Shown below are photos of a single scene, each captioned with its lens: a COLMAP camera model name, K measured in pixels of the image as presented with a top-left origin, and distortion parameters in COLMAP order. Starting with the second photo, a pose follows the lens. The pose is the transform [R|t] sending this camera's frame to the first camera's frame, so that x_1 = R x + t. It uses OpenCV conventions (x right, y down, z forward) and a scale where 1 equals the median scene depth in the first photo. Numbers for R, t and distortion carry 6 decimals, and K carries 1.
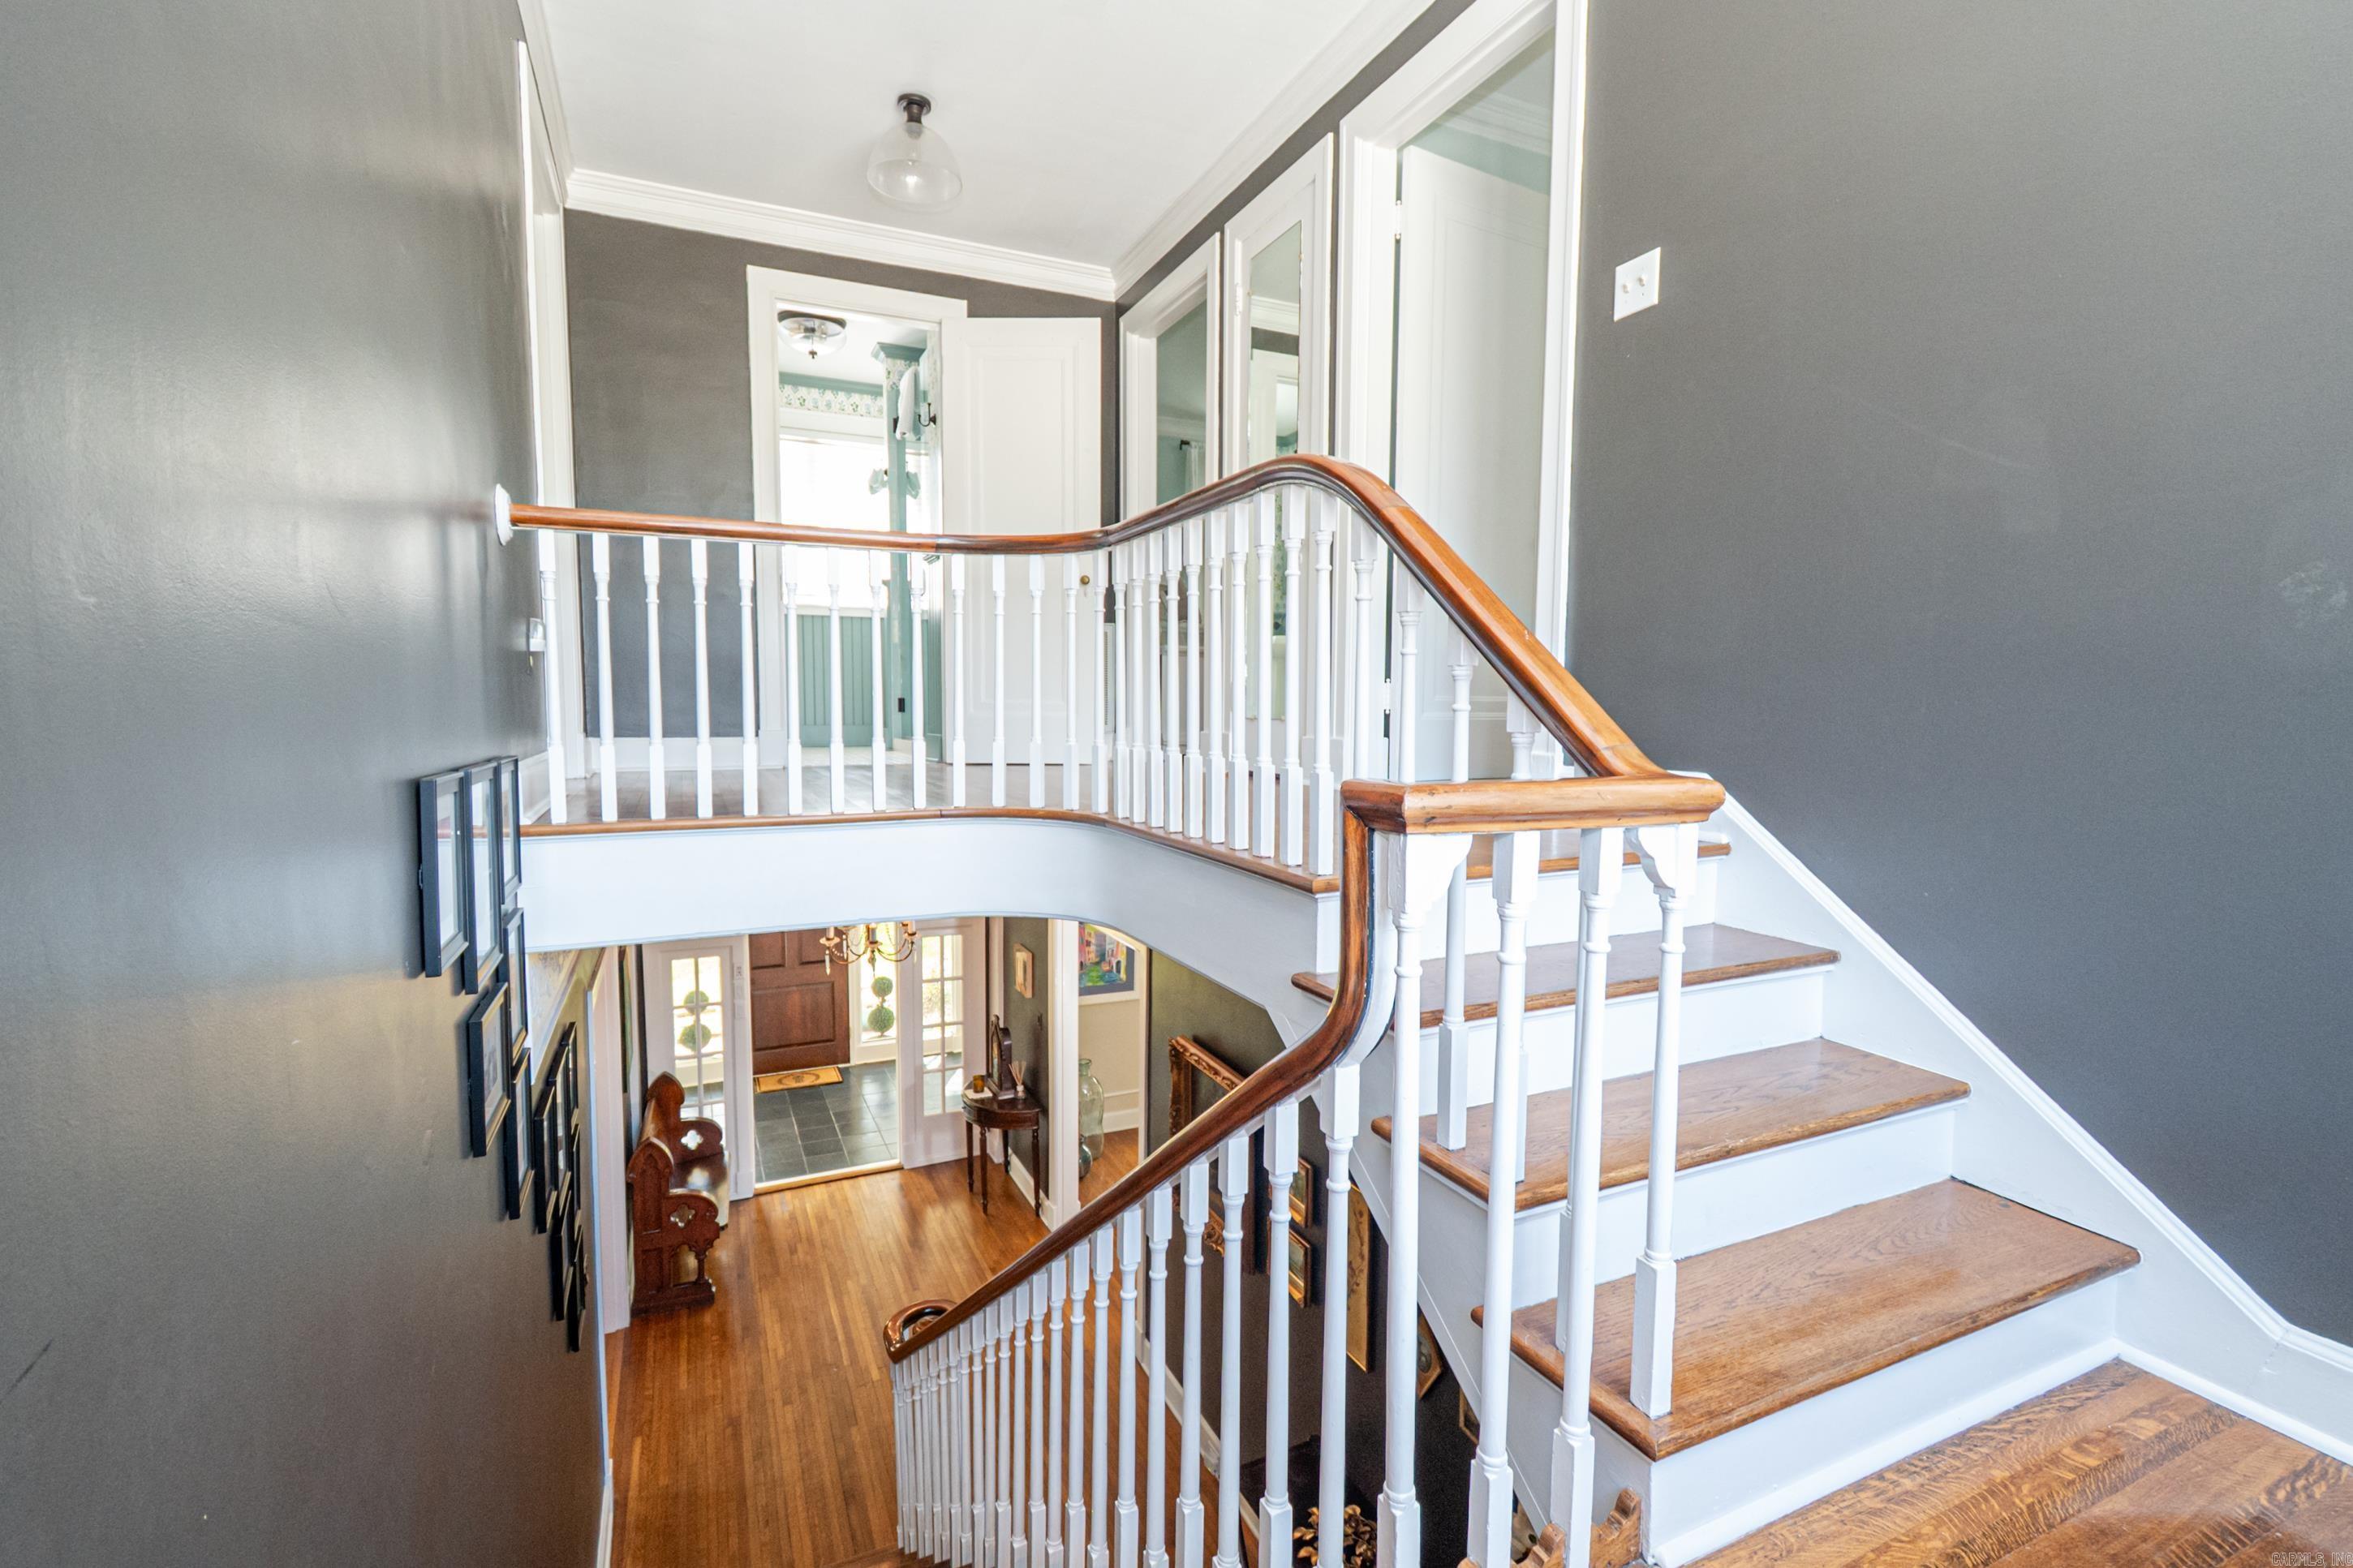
lens RADIAL K [[1057.8, 0, 1176.6], [0, 1057.8, 788.4], [0, 0, 1]] dist [0.013083, -0.005737]
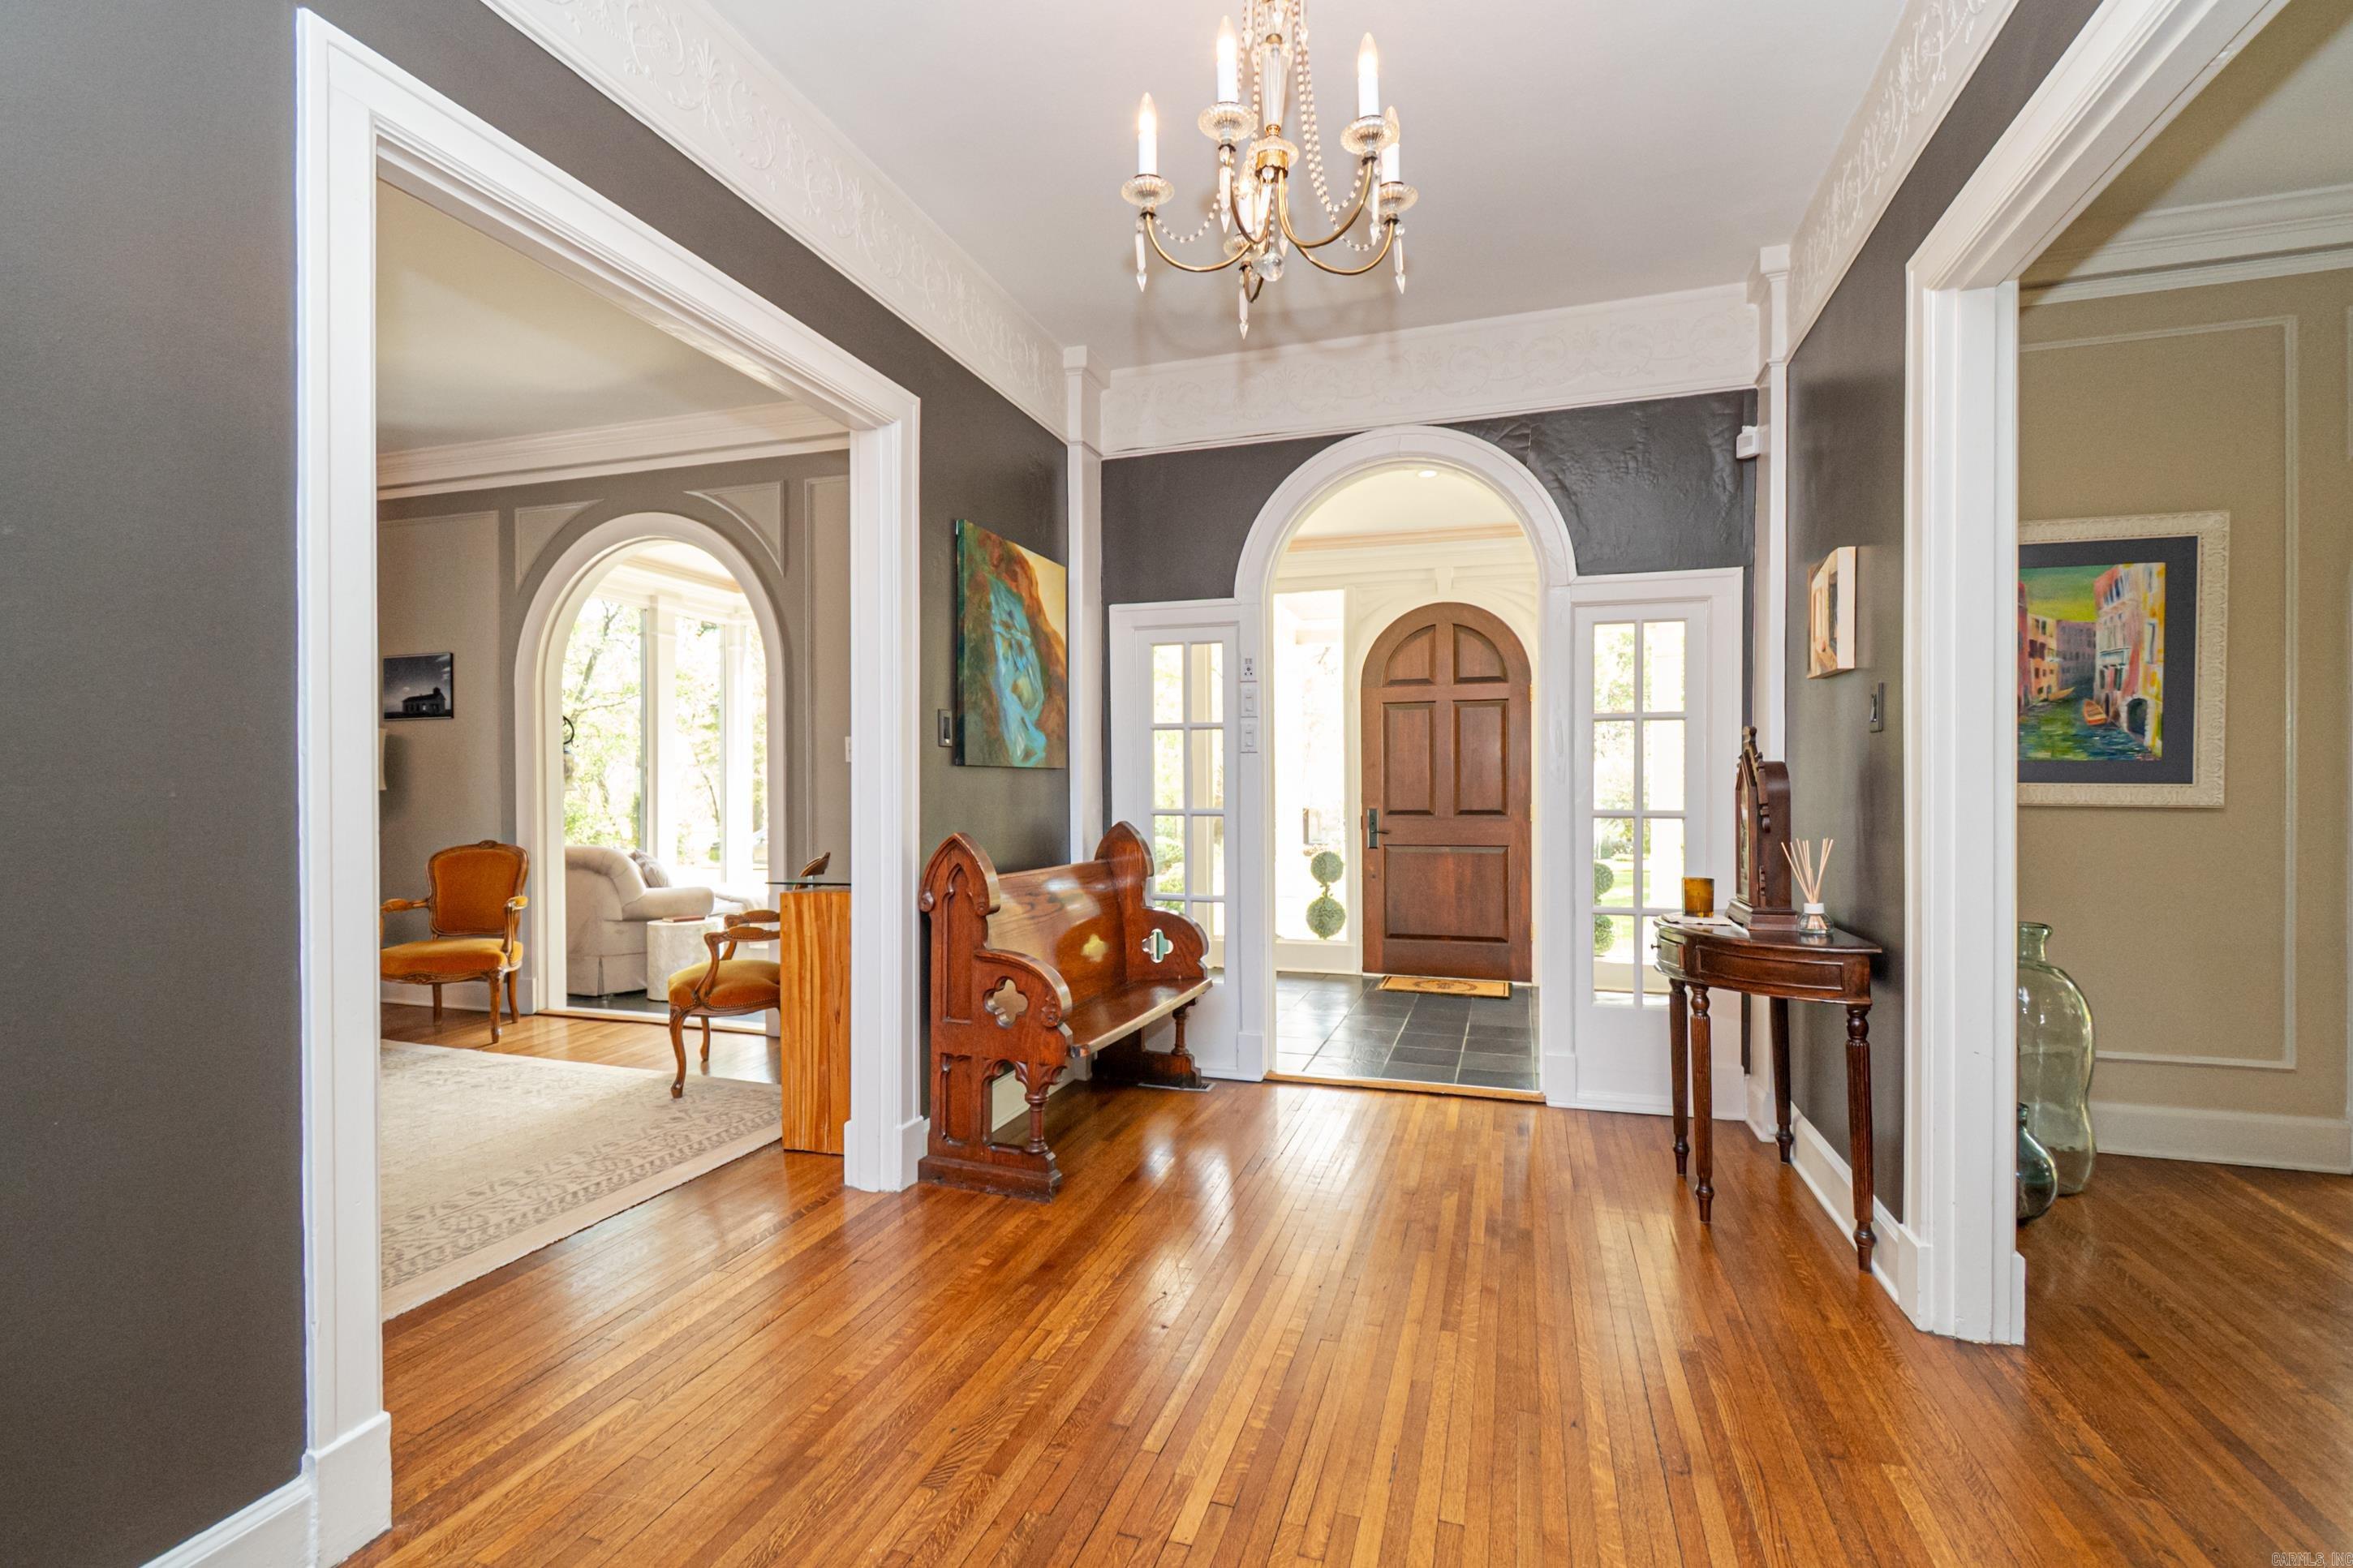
lens RADIAL K [[1057.8, 0, 1191.7], [0, 1057.8, 791.0], [0, 0, 1]] dist [0.013083, -0.005737]
pose [[0.744210, 0.001051, -0.667945, -0.057611], [-0.053092, 0.996928, -0.057585, 0.259581], [0.665833, 0.078318, 0.741979, 0.540654]]
